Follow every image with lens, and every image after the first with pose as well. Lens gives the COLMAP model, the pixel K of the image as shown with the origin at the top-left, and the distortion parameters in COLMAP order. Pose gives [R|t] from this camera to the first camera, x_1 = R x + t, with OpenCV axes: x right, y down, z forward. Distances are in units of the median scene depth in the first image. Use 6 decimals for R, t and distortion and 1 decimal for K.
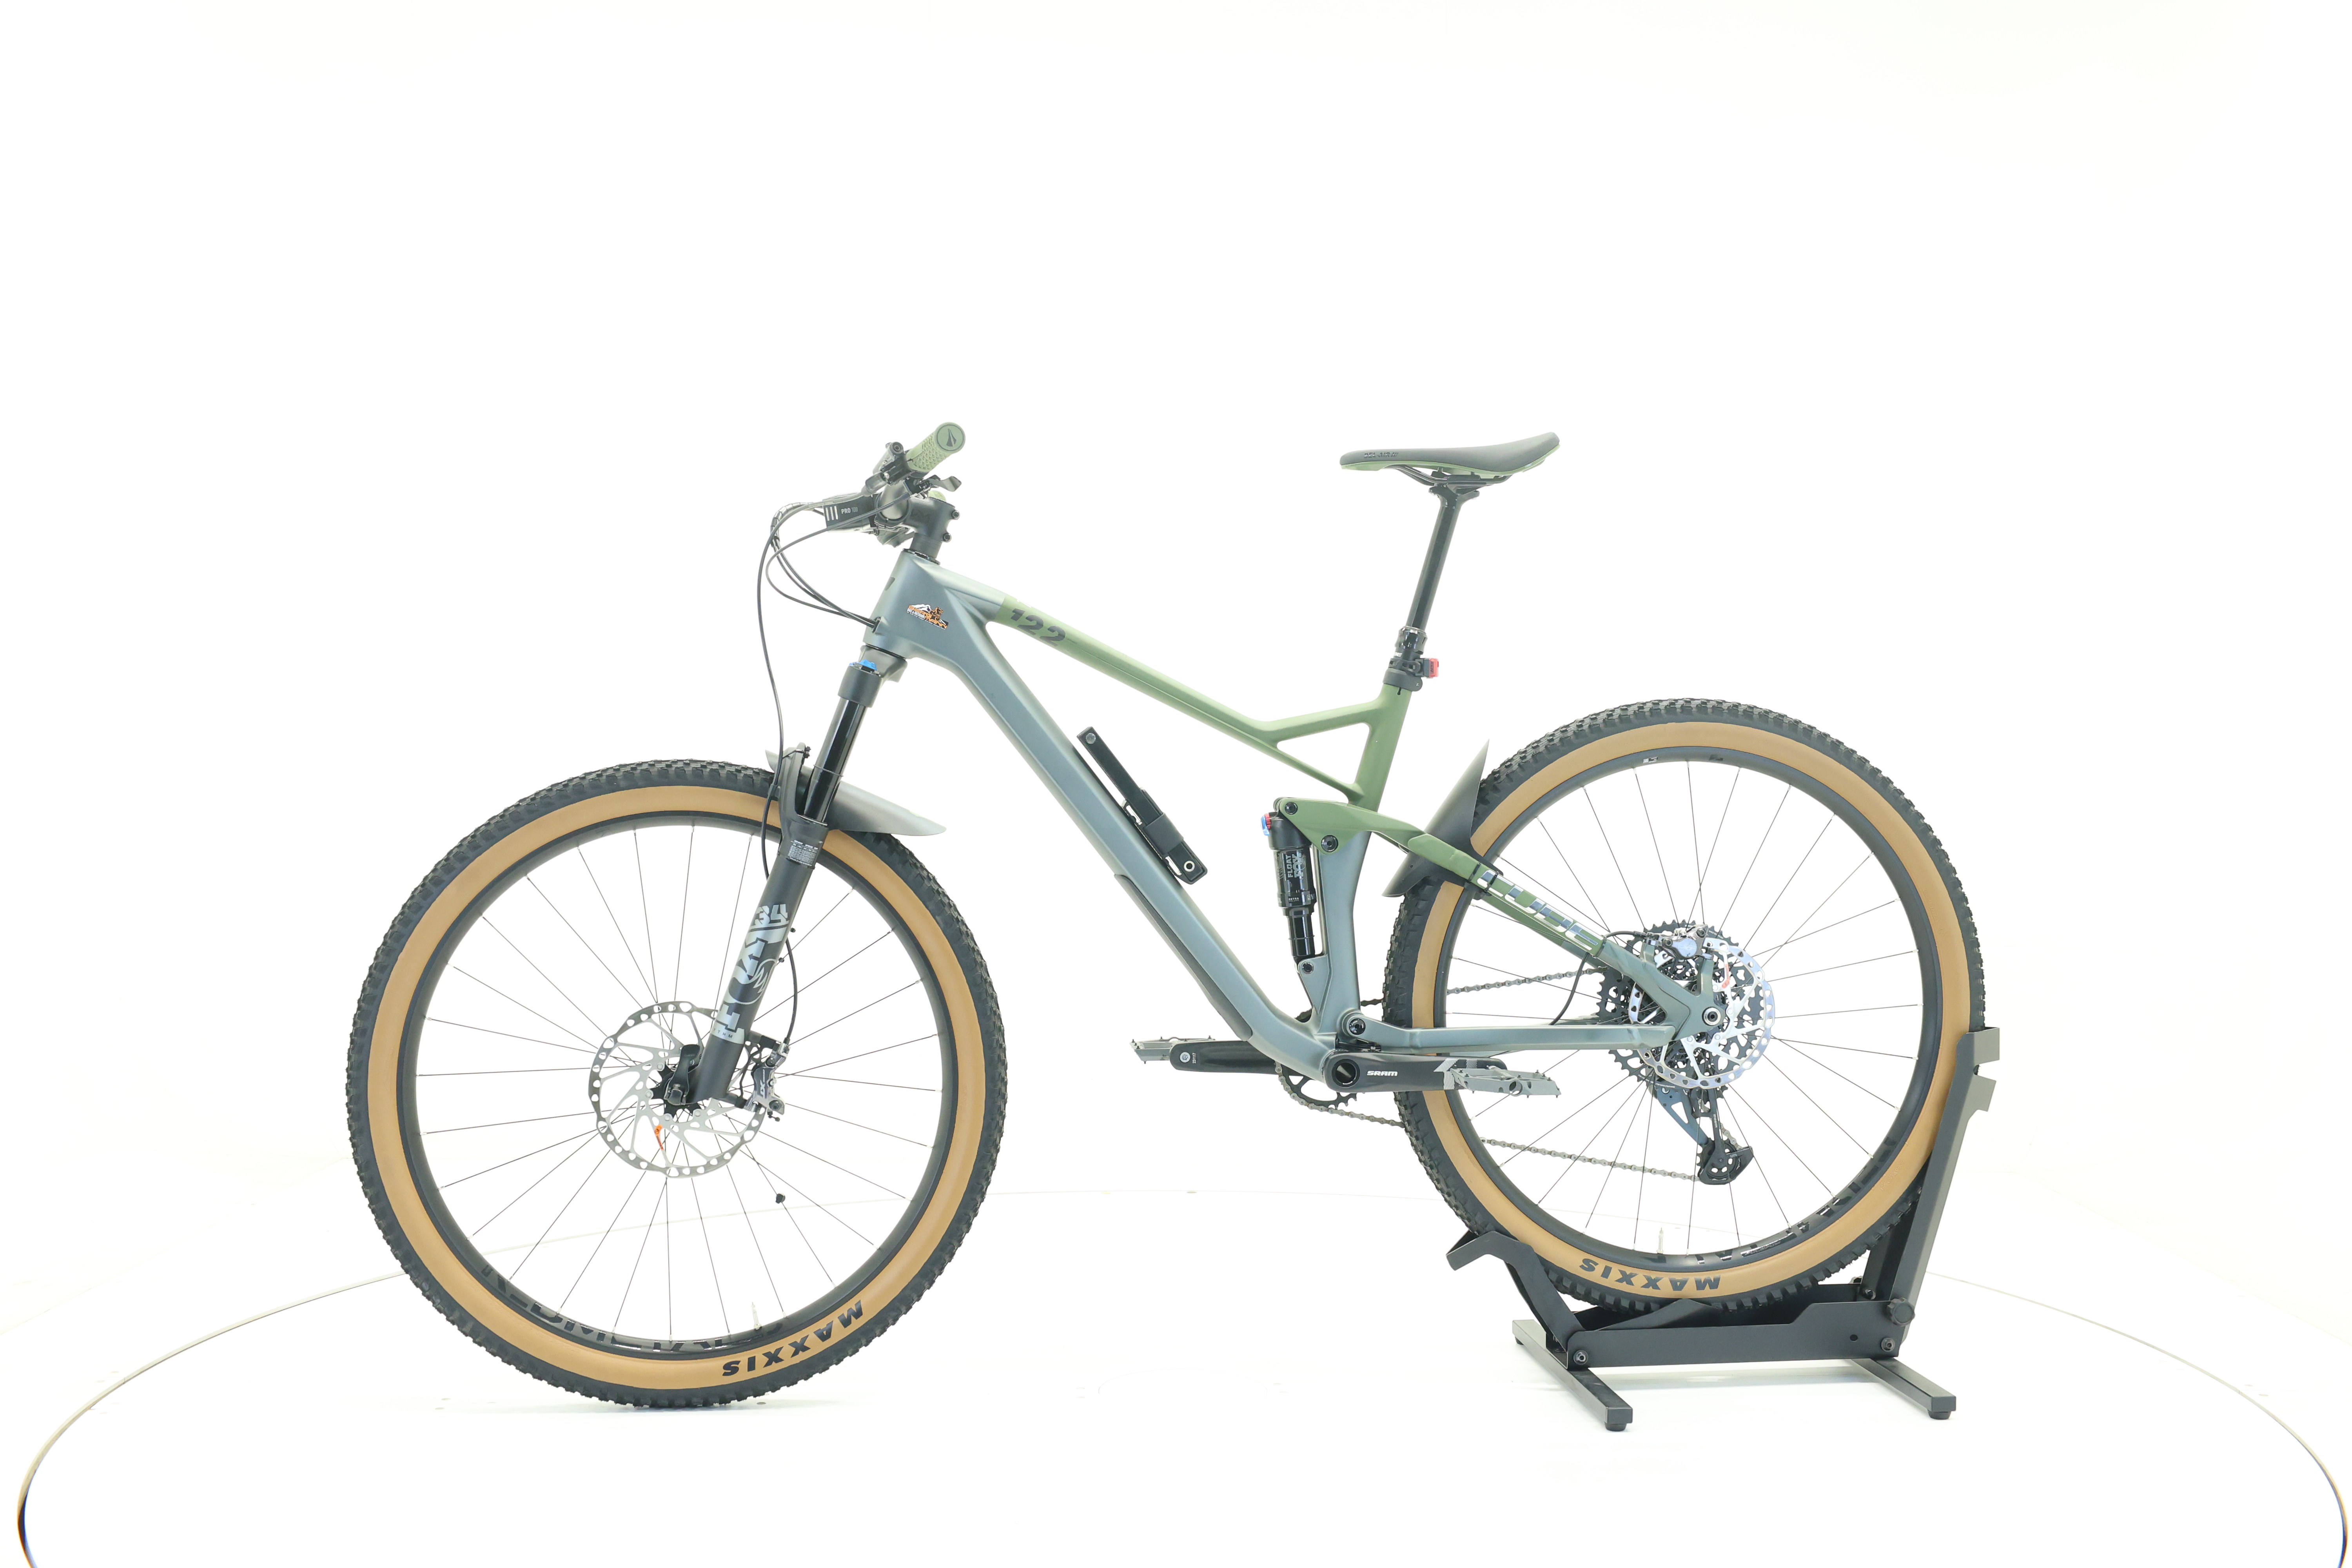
lens RADIAL K [[2496.8, 0, 1174.9], [0, 2496.8, 746.2], [0, 0, 1]] dist [-0.019582, -0.010031]
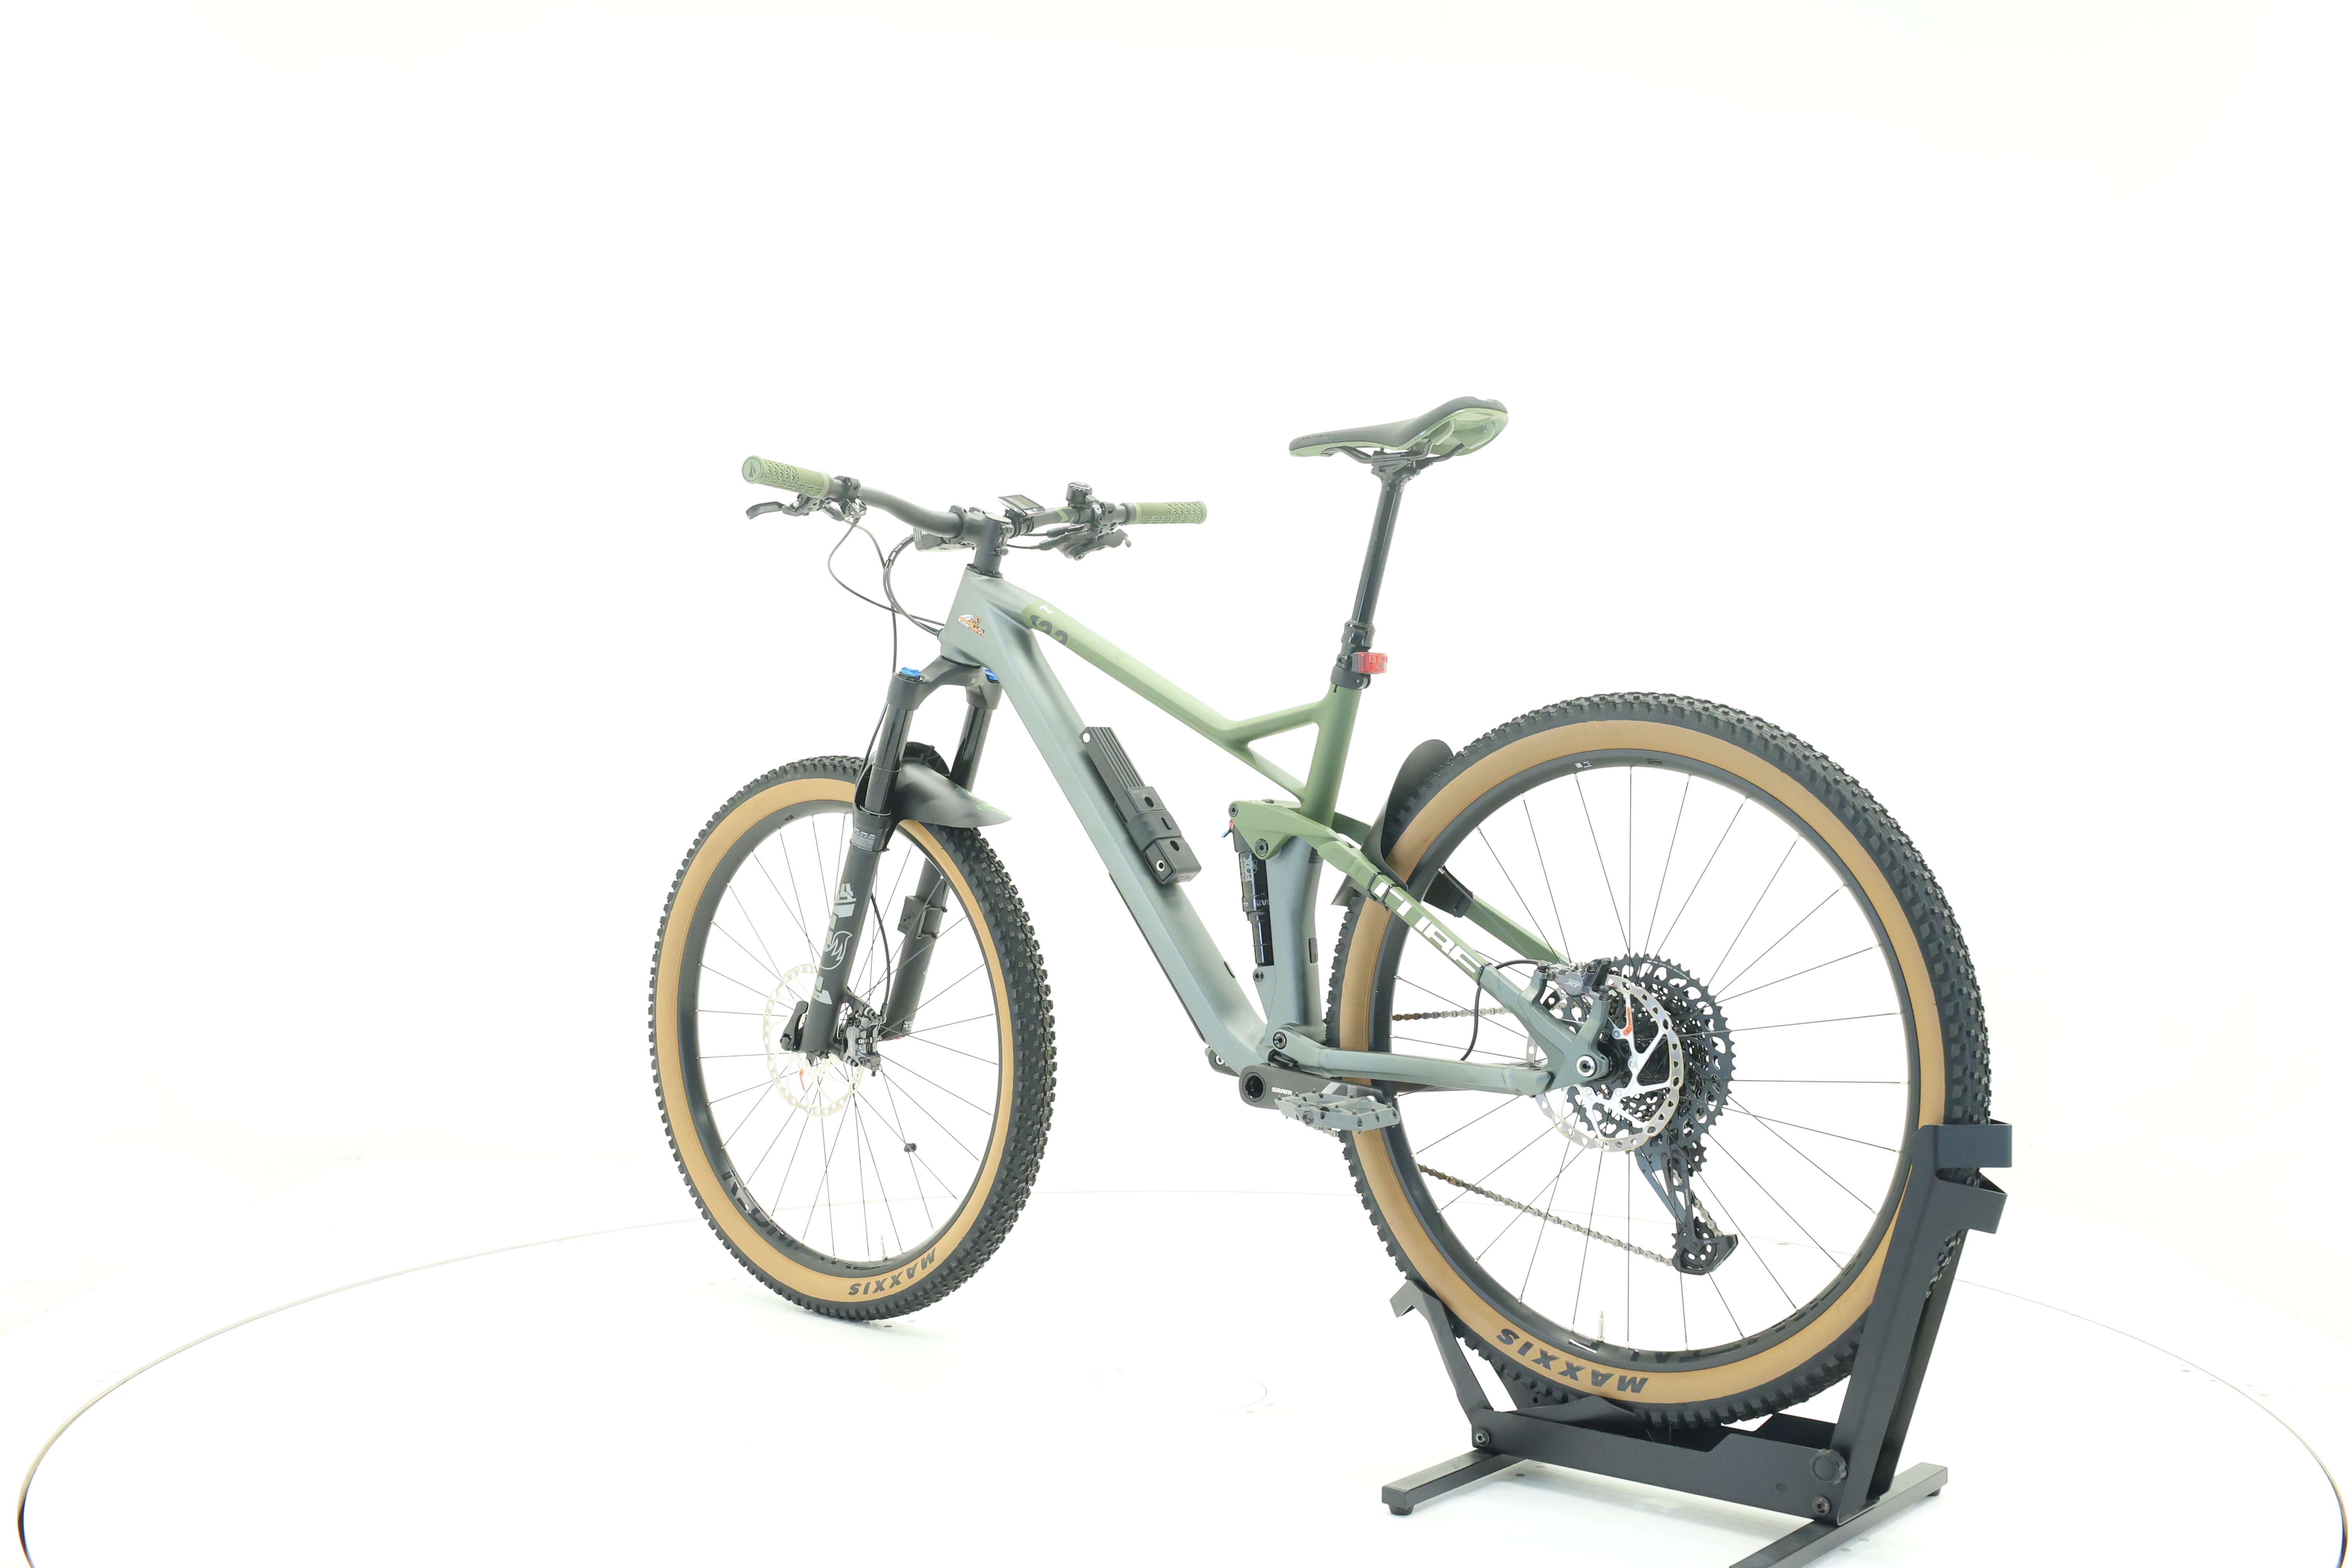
lens RADIAL K [[2496.8, 0, 1174.9], [0, 2496.8, 746.2], [0, 0, 1]] dist [-0.019582, -0.010031]
pose [[0.687985, 0.004427, -0.725712, 0.720324], [0.000348, 0.999979, 0.006430, -0.006391], [0.725725, -0.004676, 0.687969, 0.307859]]
